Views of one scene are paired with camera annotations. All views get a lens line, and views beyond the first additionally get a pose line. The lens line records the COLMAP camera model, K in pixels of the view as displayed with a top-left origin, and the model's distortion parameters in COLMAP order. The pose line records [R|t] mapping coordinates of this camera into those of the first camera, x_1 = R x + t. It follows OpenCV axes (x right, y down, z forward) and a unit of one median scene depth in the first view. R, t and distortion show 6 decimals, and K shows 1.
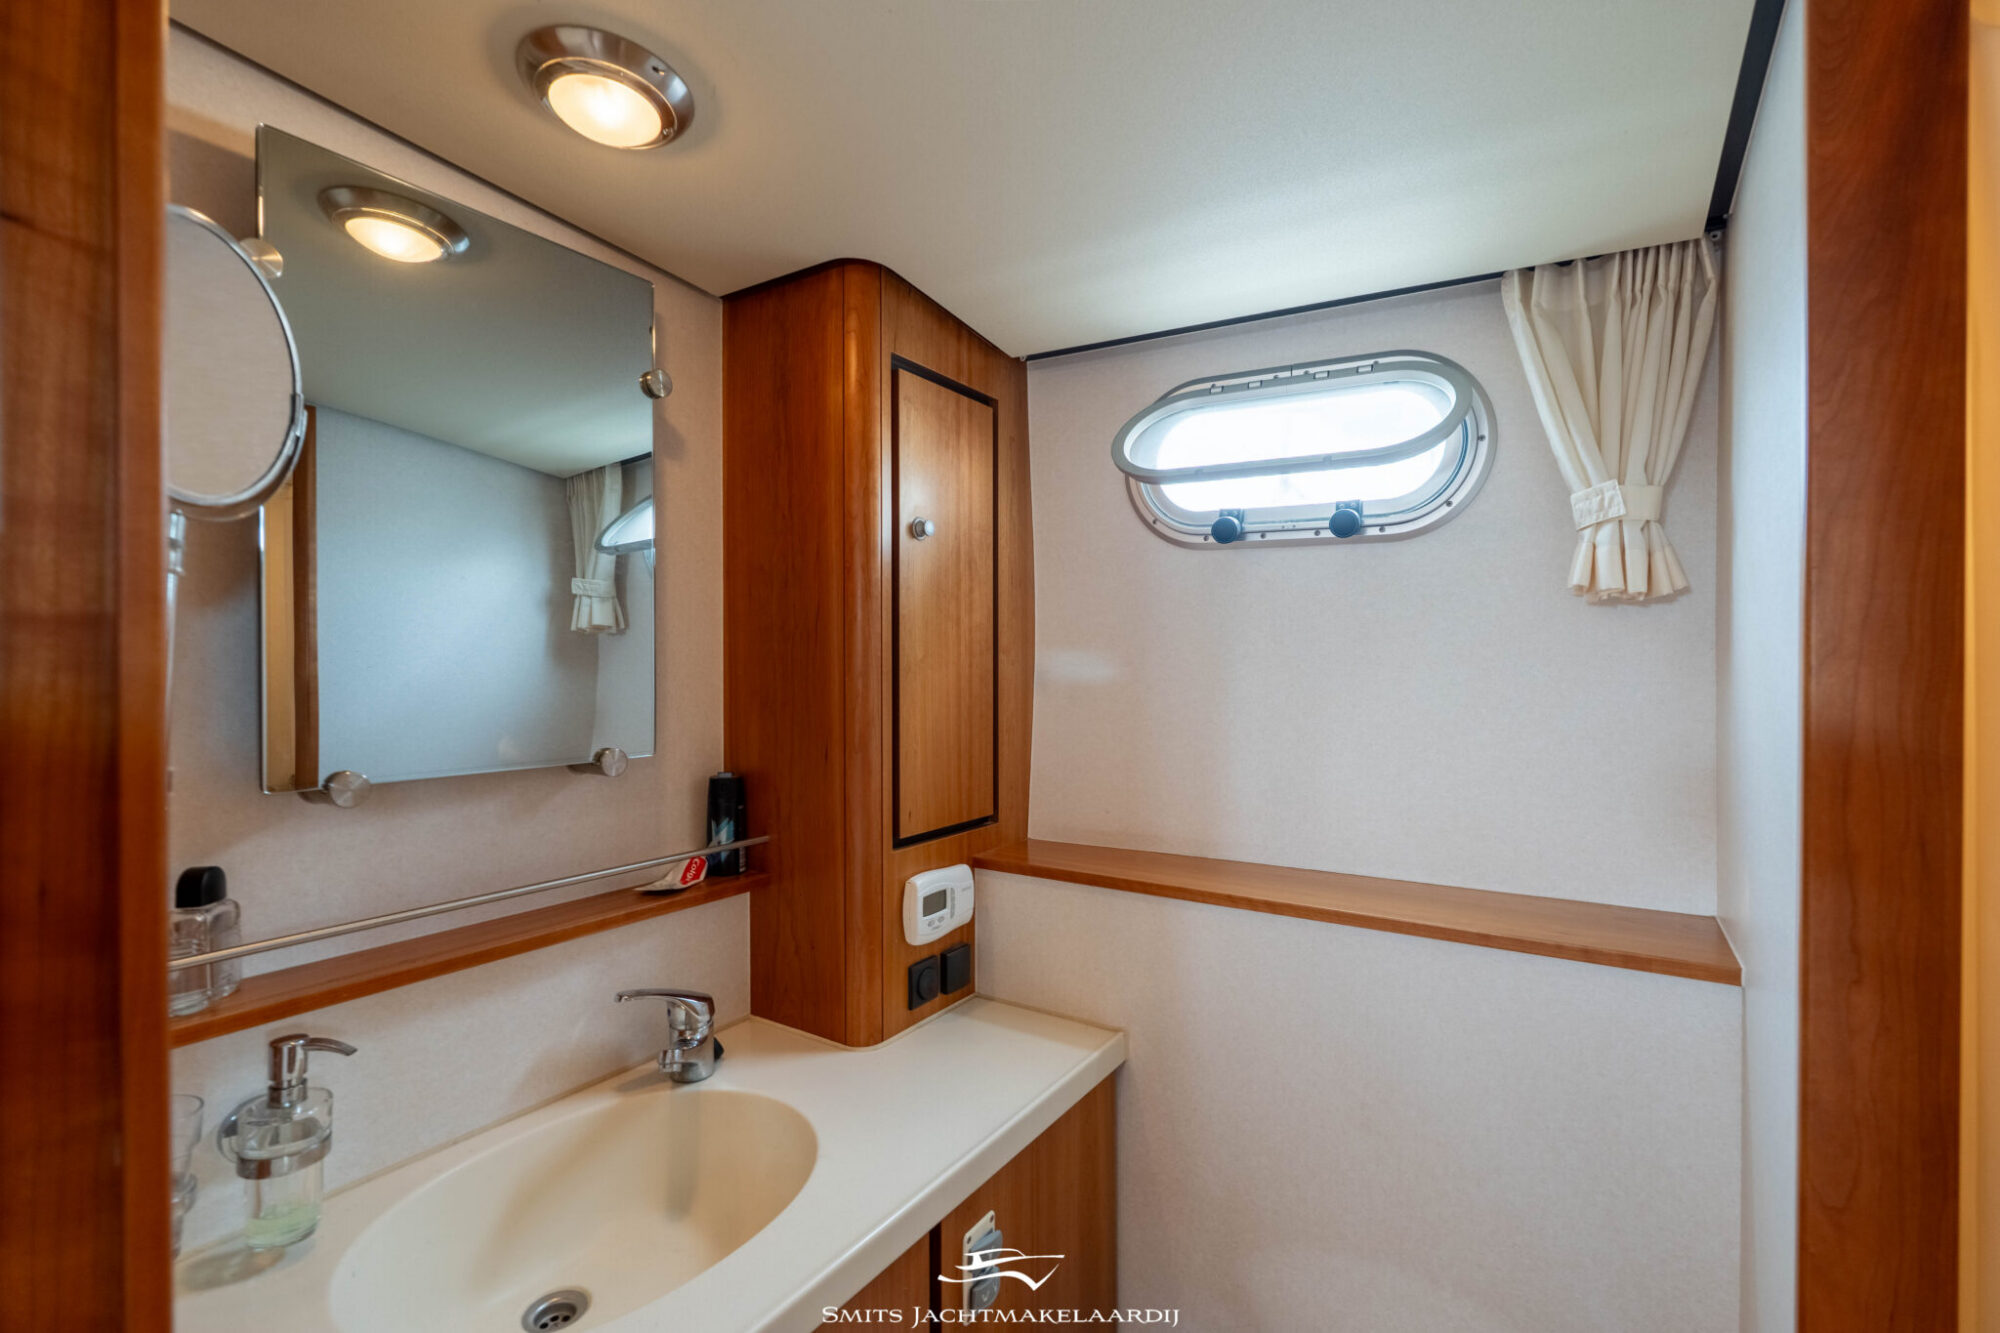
lens RADIAL K [[878.3, 0, 998.6], [0, 878.3, 668.8], [0, 0, 1]] dist [-0.004591, 0.000553]
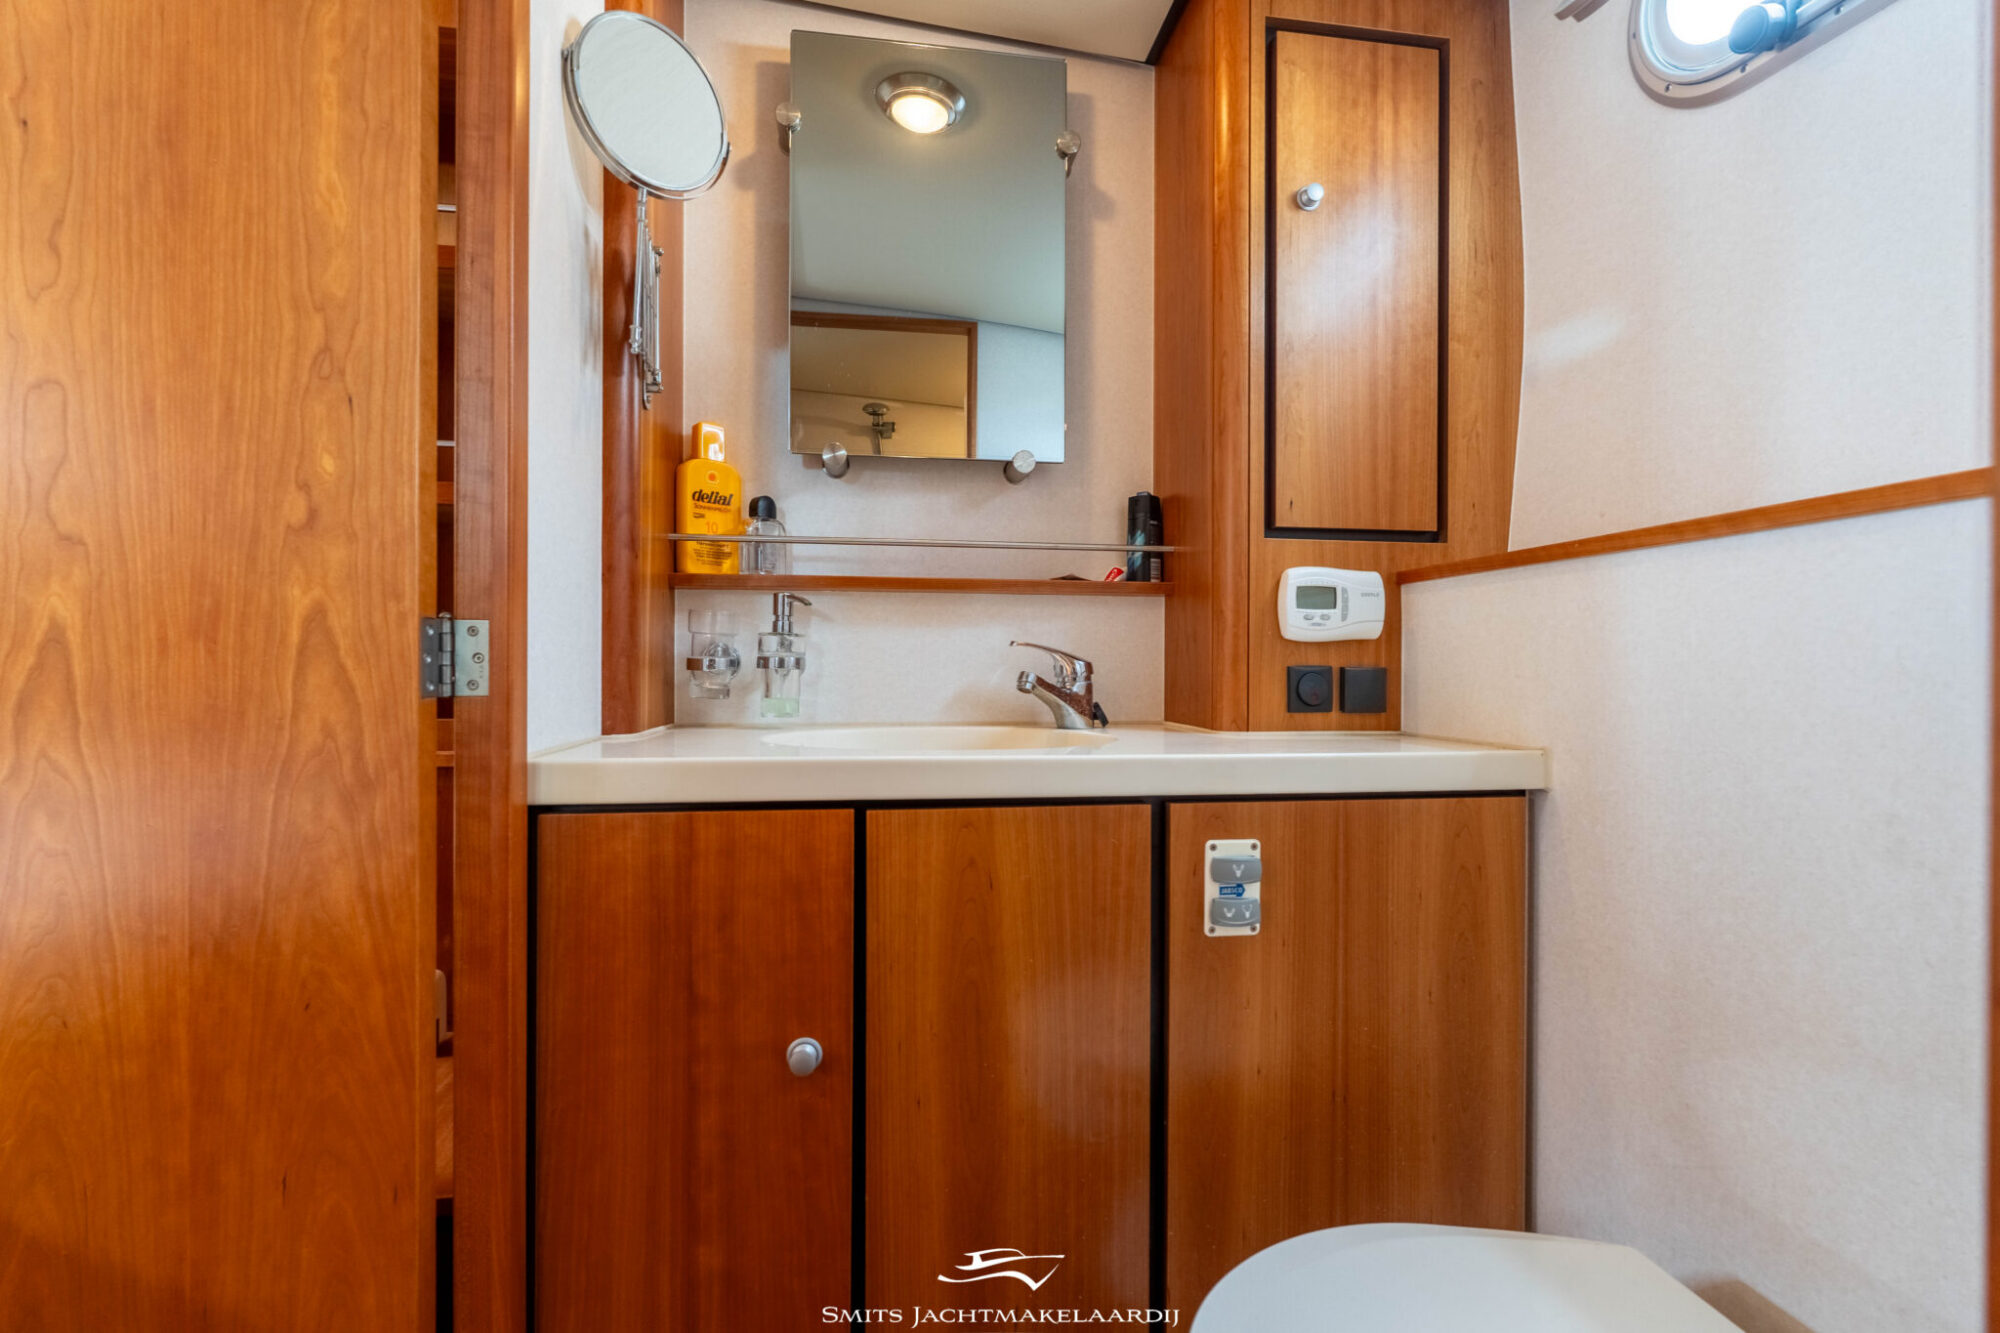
lens RADIAL K [[878.3, 0, 997.0], [0, 878.3, 669.3], [0, 0, 1]] dist [-0.004591, 0.000553]
pose [[0.670241, 0.006049, -0.742119, 0.396844], [-0.009289, 0.999957, -0.000239, 0.356753], [0.742085, 0.007053, 0.670268, 0.145535]]
